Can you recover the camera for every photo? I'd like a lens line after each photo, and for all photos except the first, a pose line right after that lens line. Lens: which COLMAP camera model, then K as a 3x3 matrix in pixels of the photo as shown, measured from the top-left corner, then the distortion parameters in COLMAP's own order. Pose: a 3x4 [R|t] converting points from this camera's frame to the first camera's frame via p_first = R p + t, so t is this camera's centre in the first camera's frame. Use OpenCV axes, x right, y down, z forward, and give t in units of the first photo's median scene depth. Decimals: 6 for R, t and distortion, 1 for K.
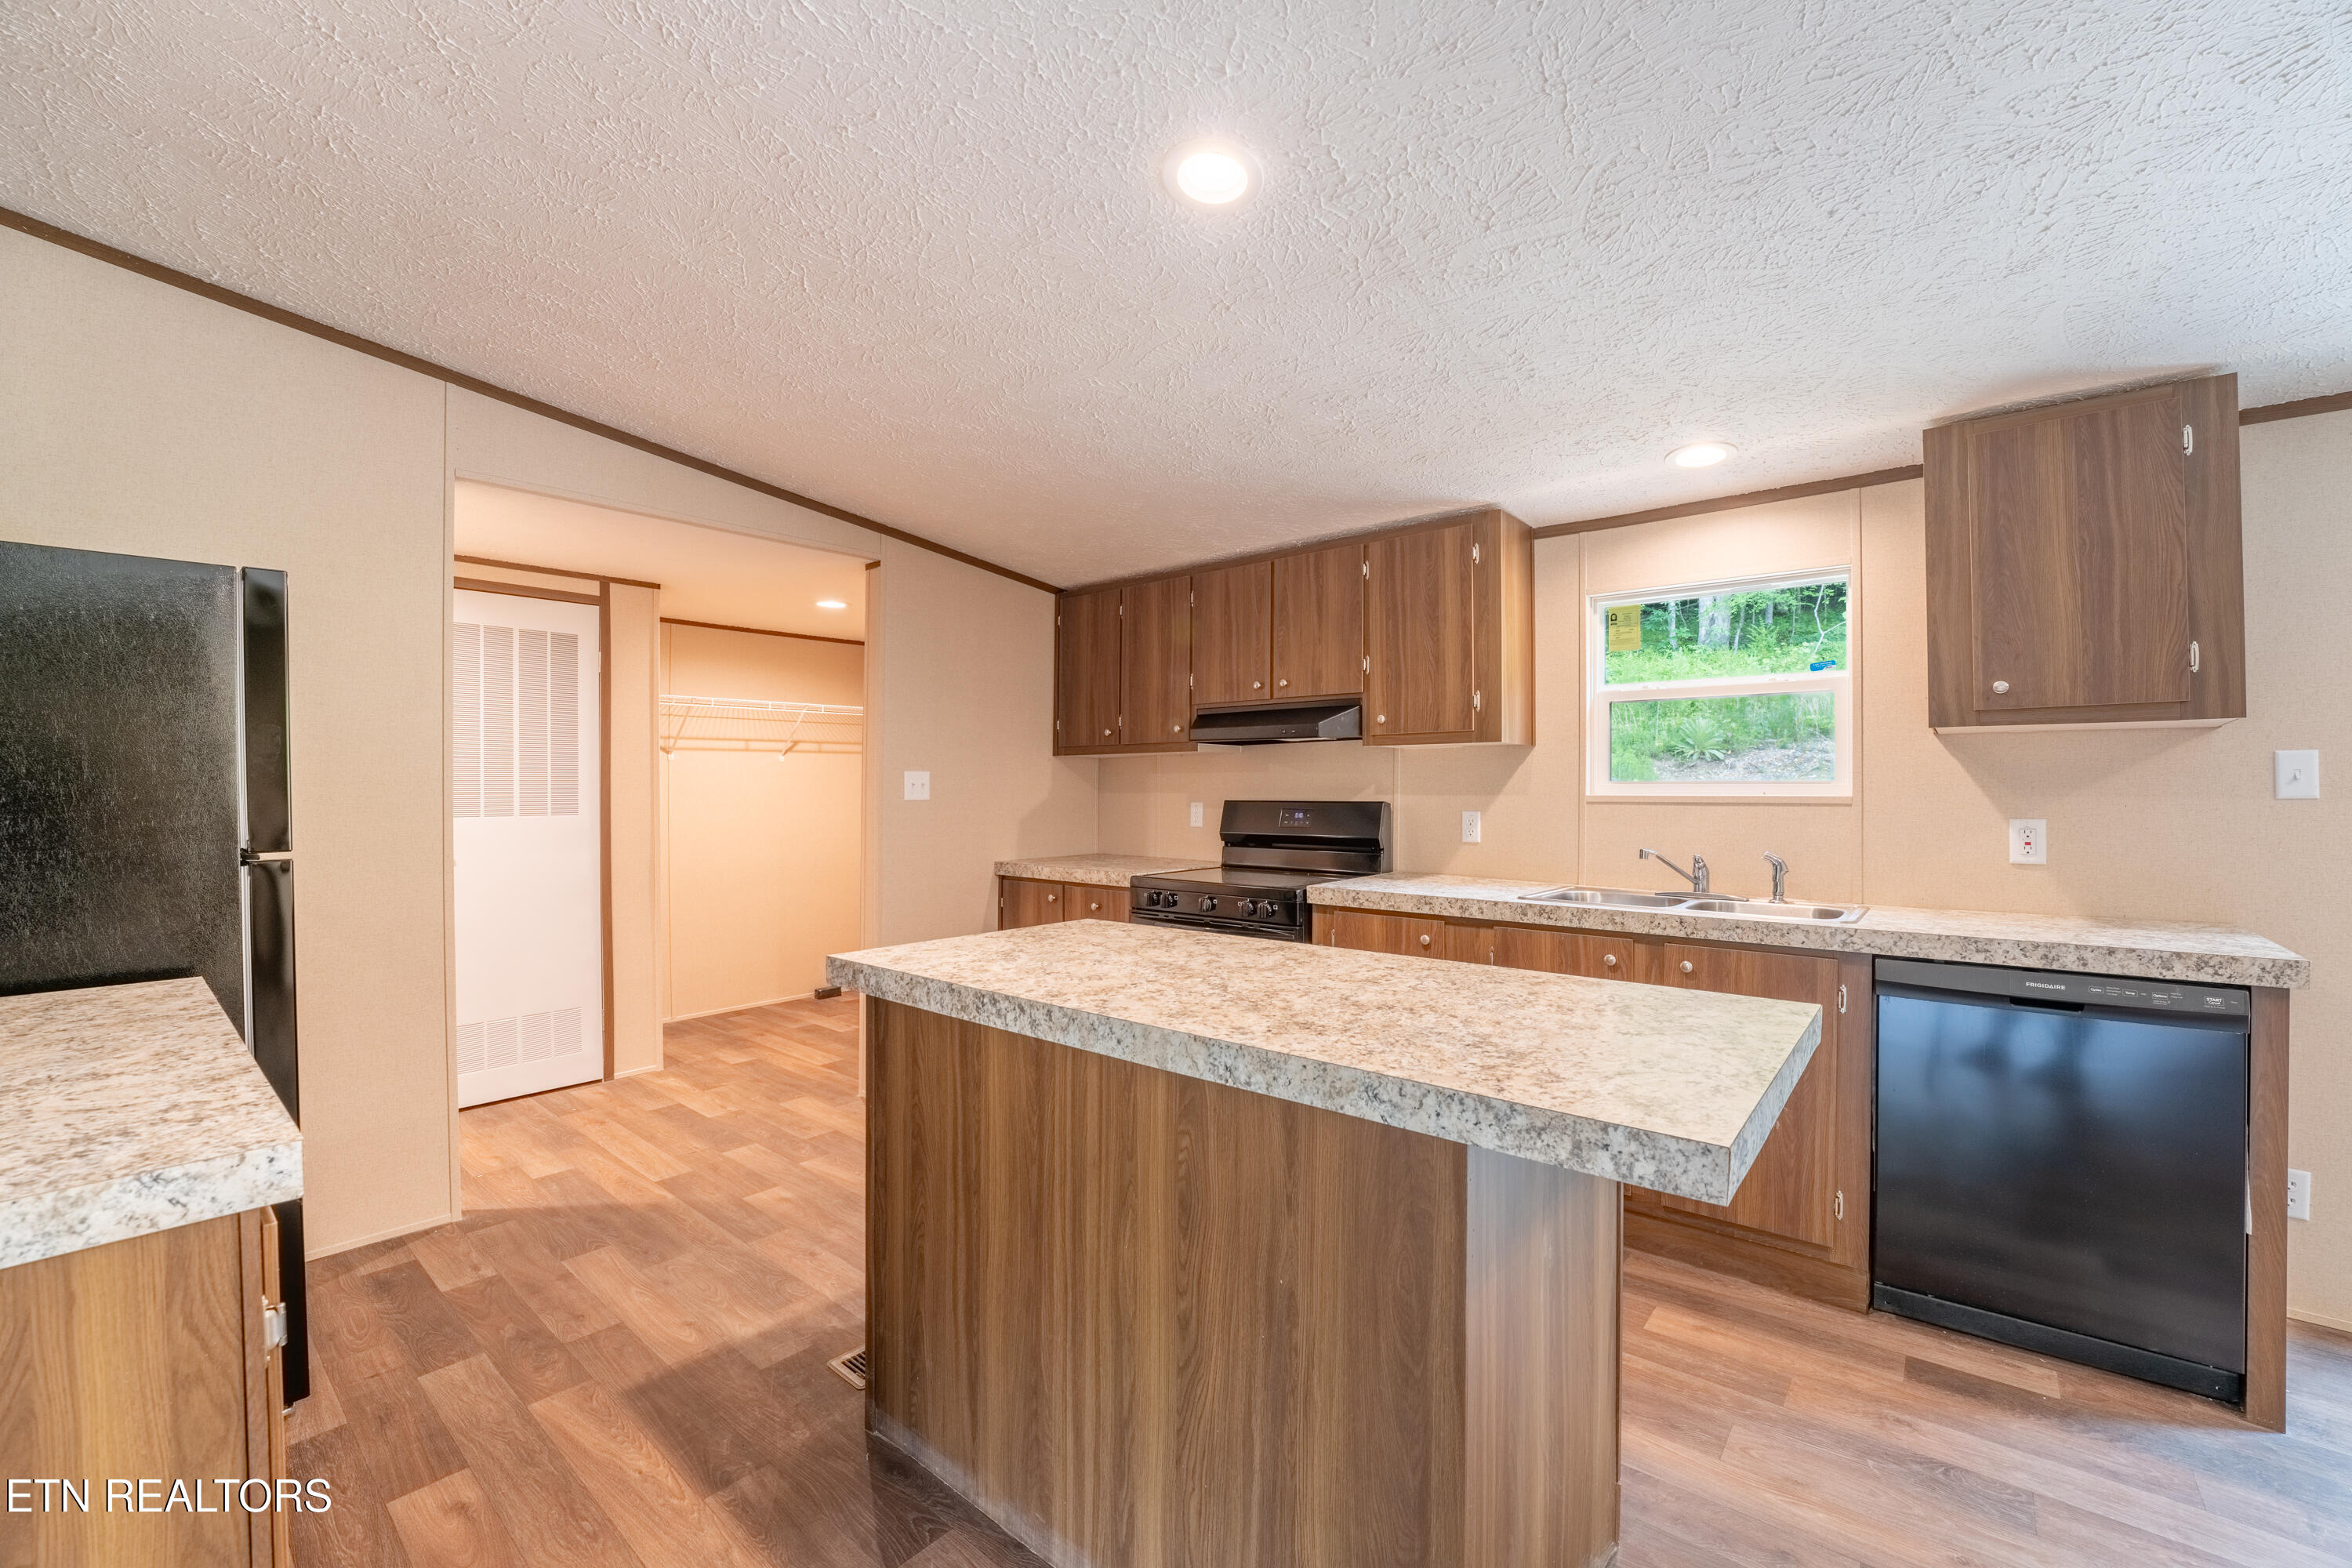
lens RADIAL K [[948.9, 0, 1158.0], [0, 948.9, 733.3], [0, 0, 1]] dist [-0.022120, 0.001989]
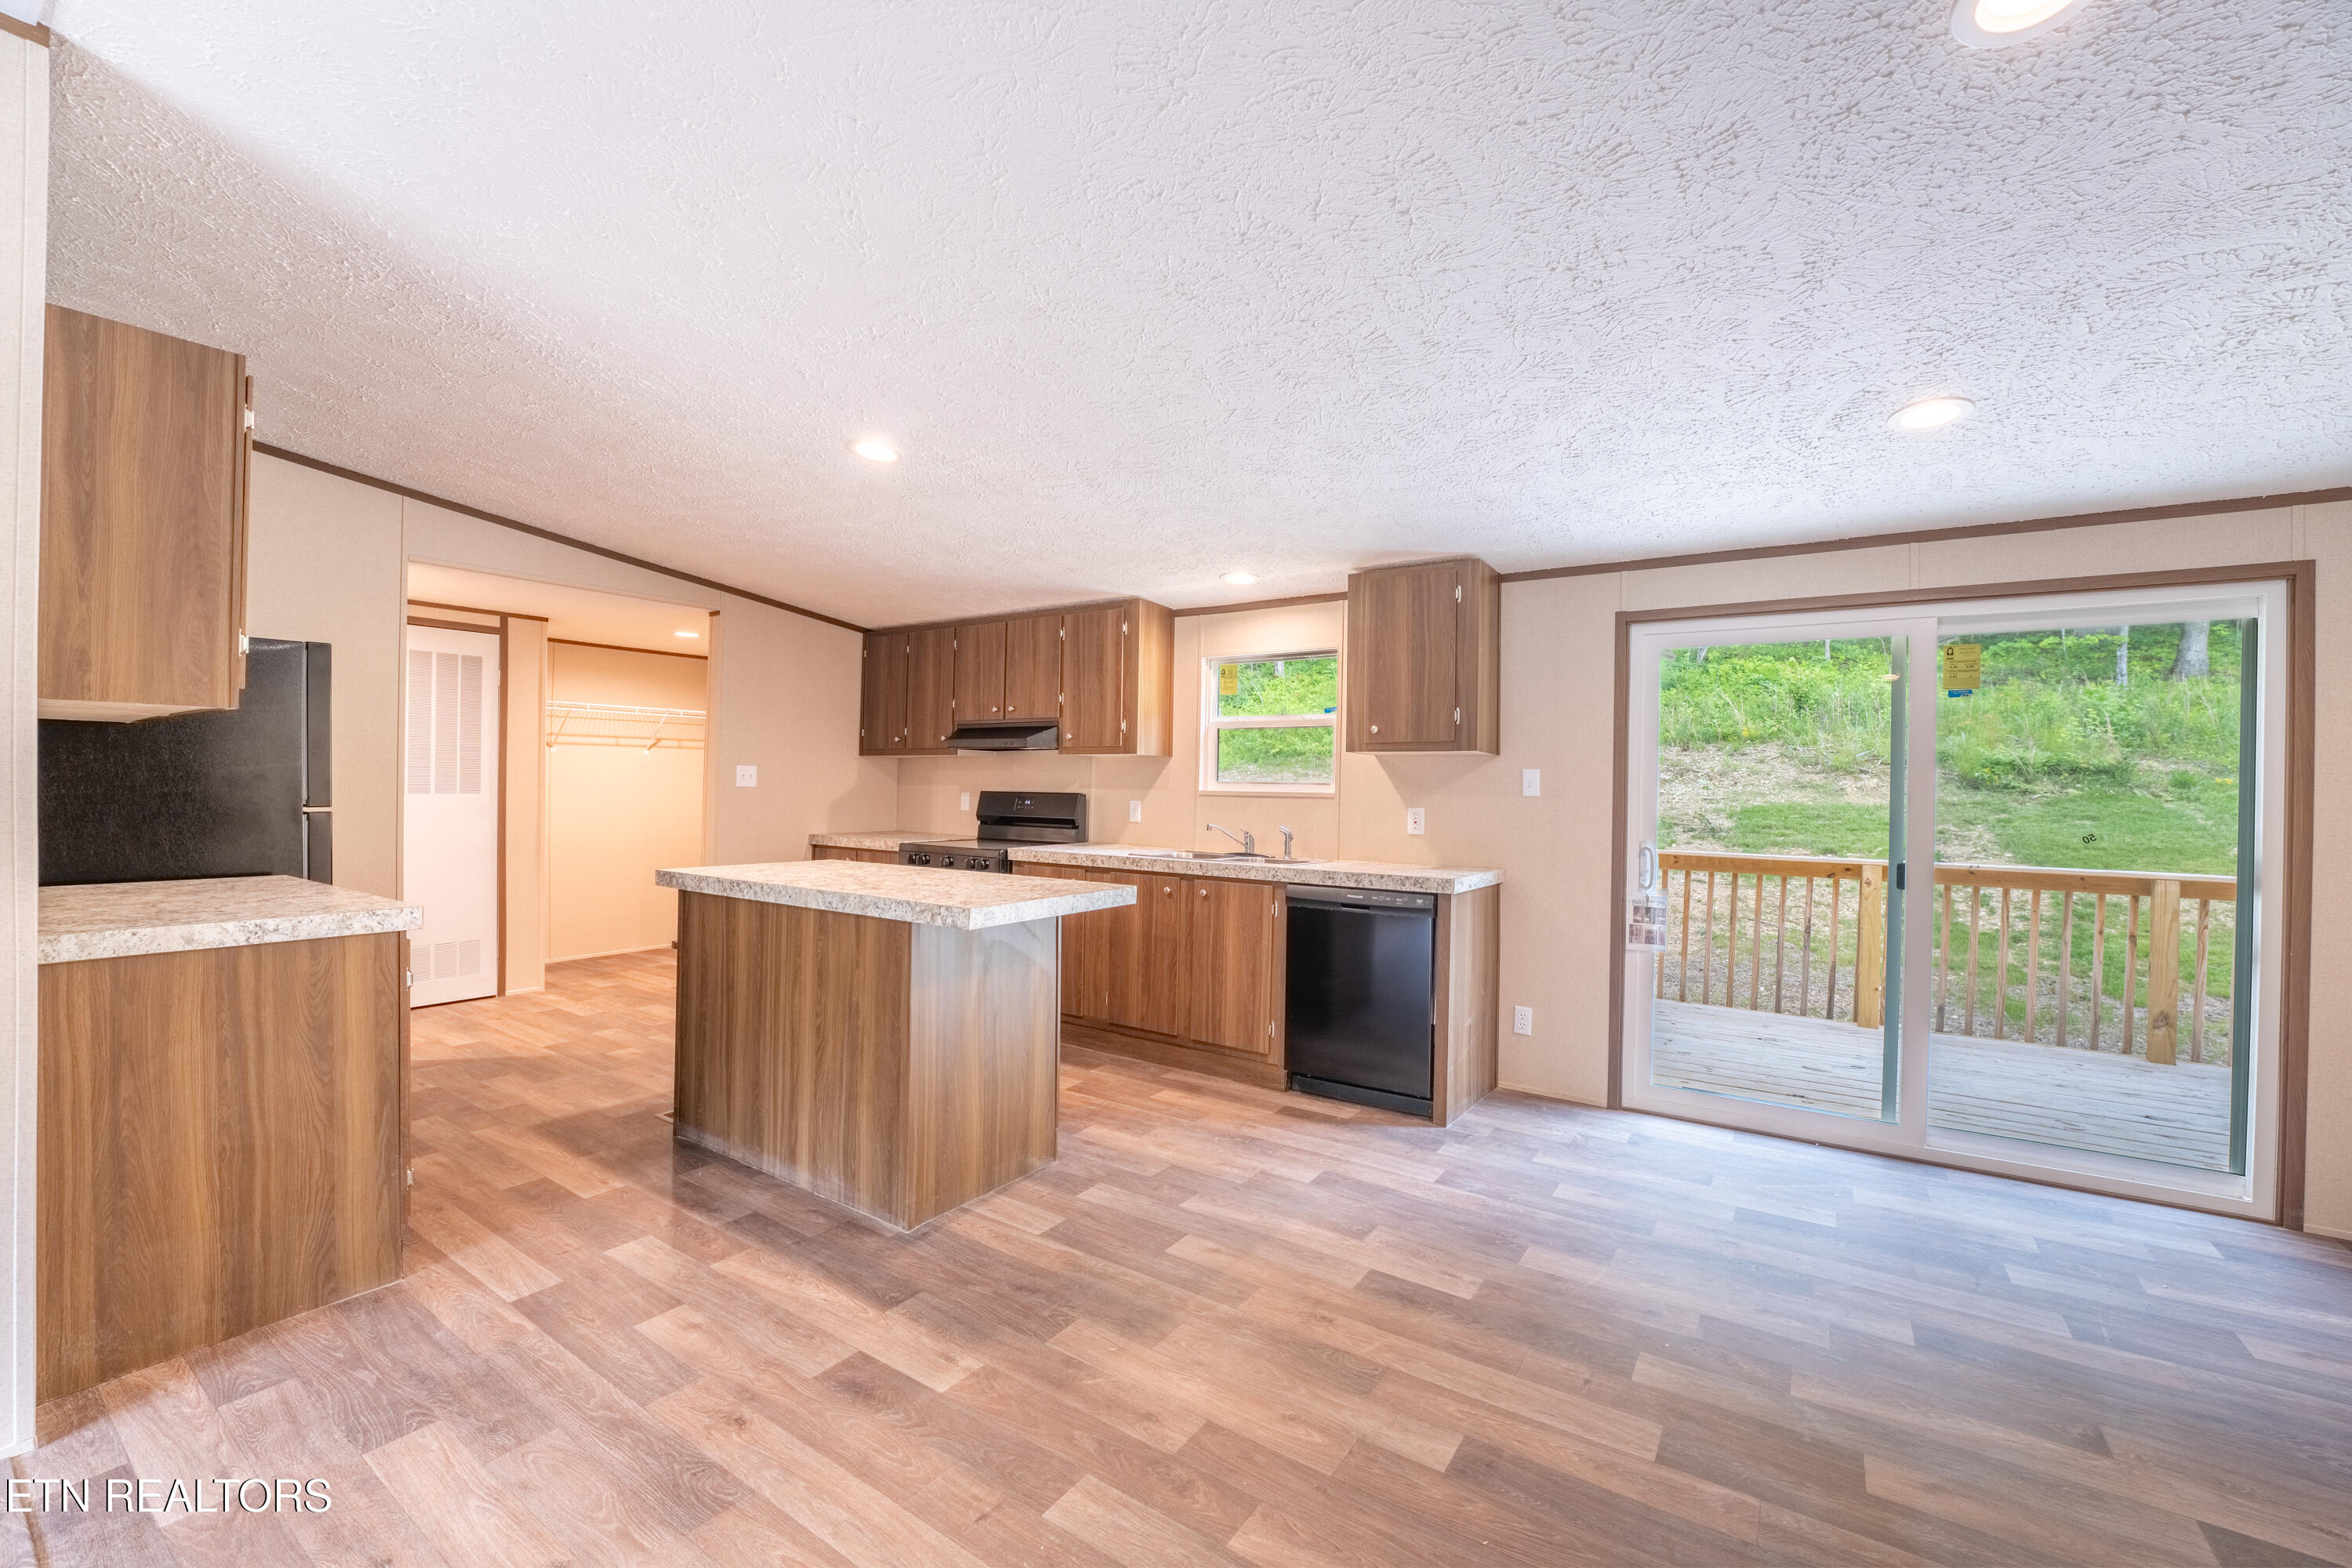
lens RADIAL K [[948.9, 0, 1155.1], [0, 948.9, 739.2], [0, 0, 1]] dist [-0.022120, 0.001989]
pose [[0.994448, 0.021197, 0.103069, 0.263323], [-0.022117, 0.999725, 0.007793, -0.029712], [-0.102875, -0.010029, 0.994644, -0.571336]]
